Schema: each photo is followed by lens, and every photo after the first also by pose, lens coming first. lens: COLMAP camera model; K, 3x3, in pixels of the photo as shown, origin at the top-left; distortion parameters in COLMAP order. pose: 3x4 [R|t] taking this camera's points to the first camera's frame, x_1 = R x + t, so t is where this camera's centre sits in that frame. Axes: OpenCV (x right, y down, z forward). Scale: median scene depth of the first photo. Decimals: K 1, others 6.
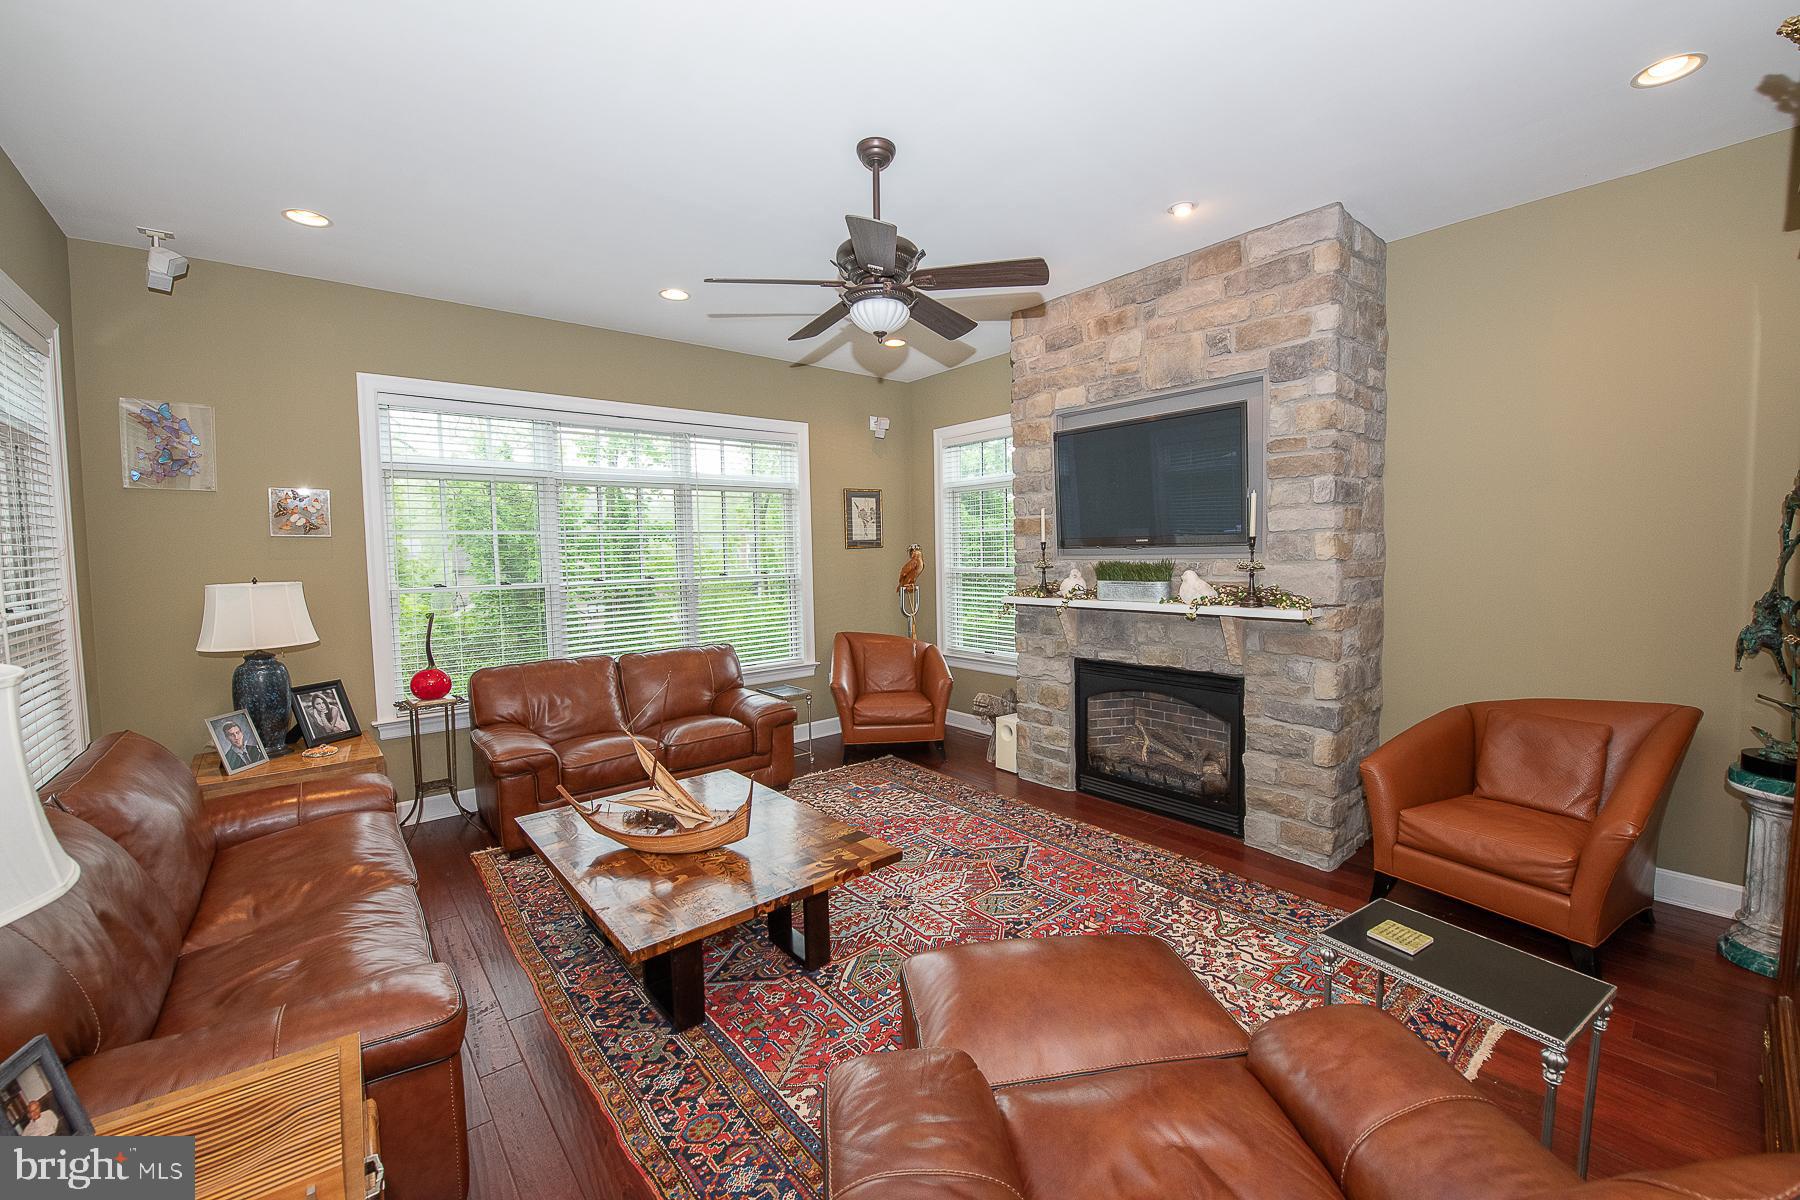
lens RADIAL K [[714.5, 0, 907.0], [0, 714.5, 592.7], [0, 0, 1]] dist [-0.017667, -0.002073]
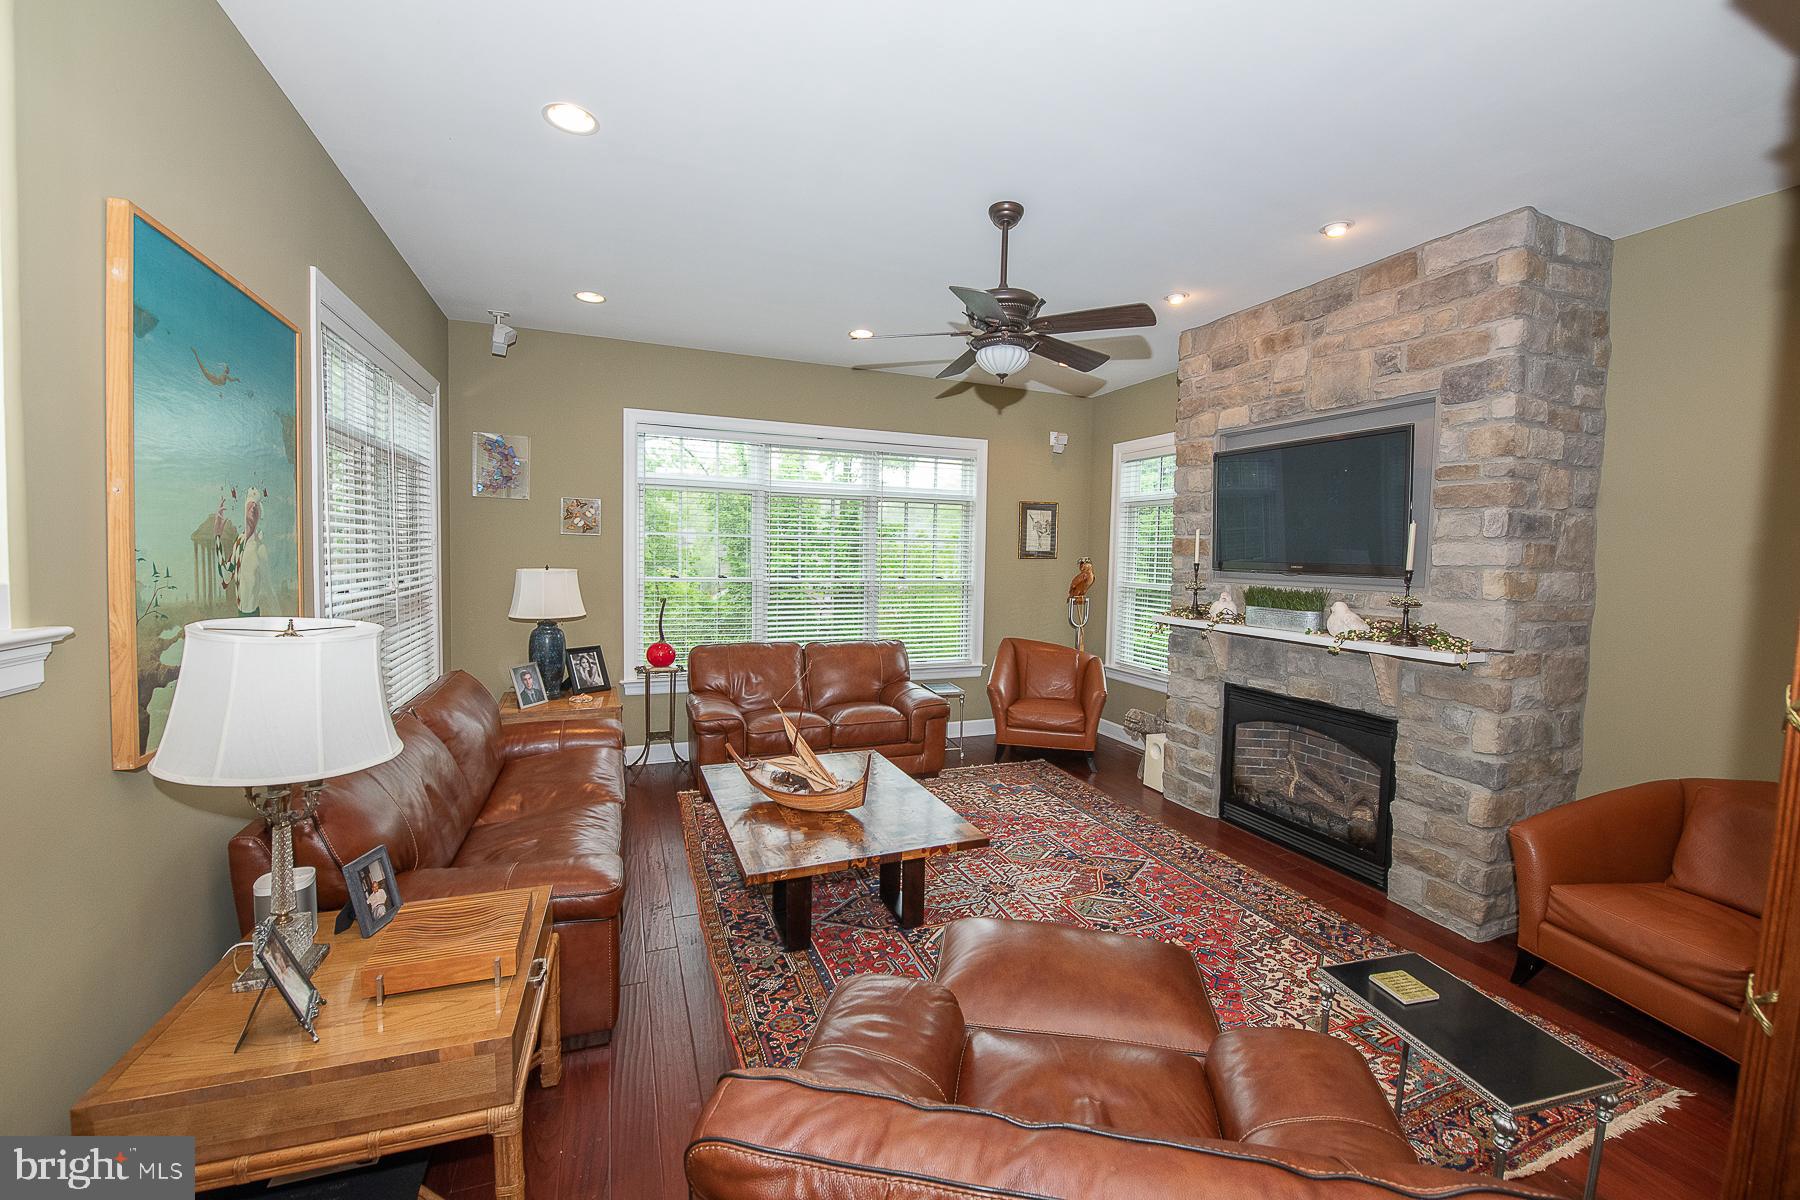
lens RADIAL K [[714.5, 0, 907.0], [0, 714.5, 592.7], [0, 0, 1]] dist [-0.017667, -0.002073]
pose [[0.950215, 0.057224, -0.306296, 0.144715], [-0.057535, 0.998311, 0.008022, -0.018767], [0.306238, 0.010000, 0.951903, -0.083818]]
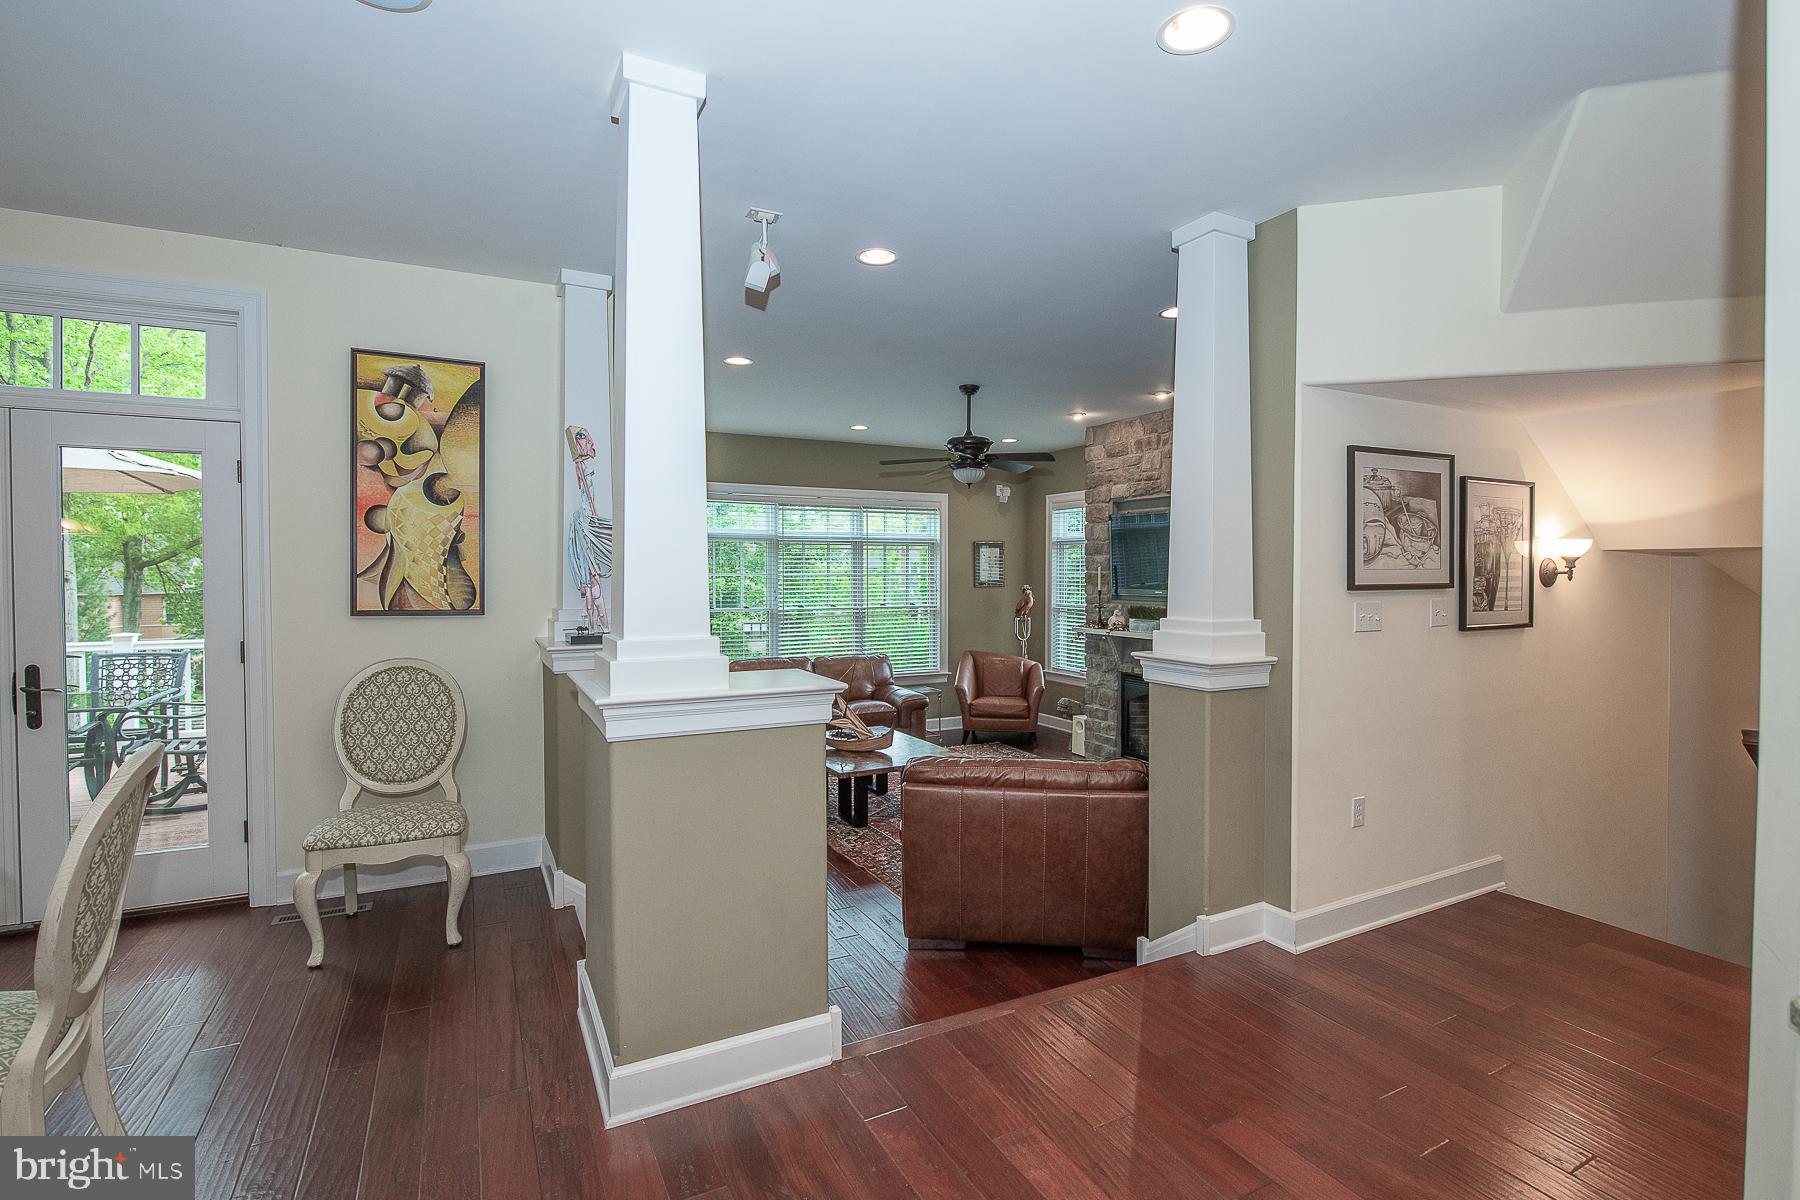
lens RADIAL K [[852.8, 0, 904.1], [0, 852.8, 590.9], [0, 0, 1]] dist [-0.001399, -0.000434]
pose [[0.974339, 0.025631, -0.223620, 0.243299], [-0.033213, 0.998992, -0.030207, -0.006104], [0.222621, 0.036859, 0.974208, -0.969989]]
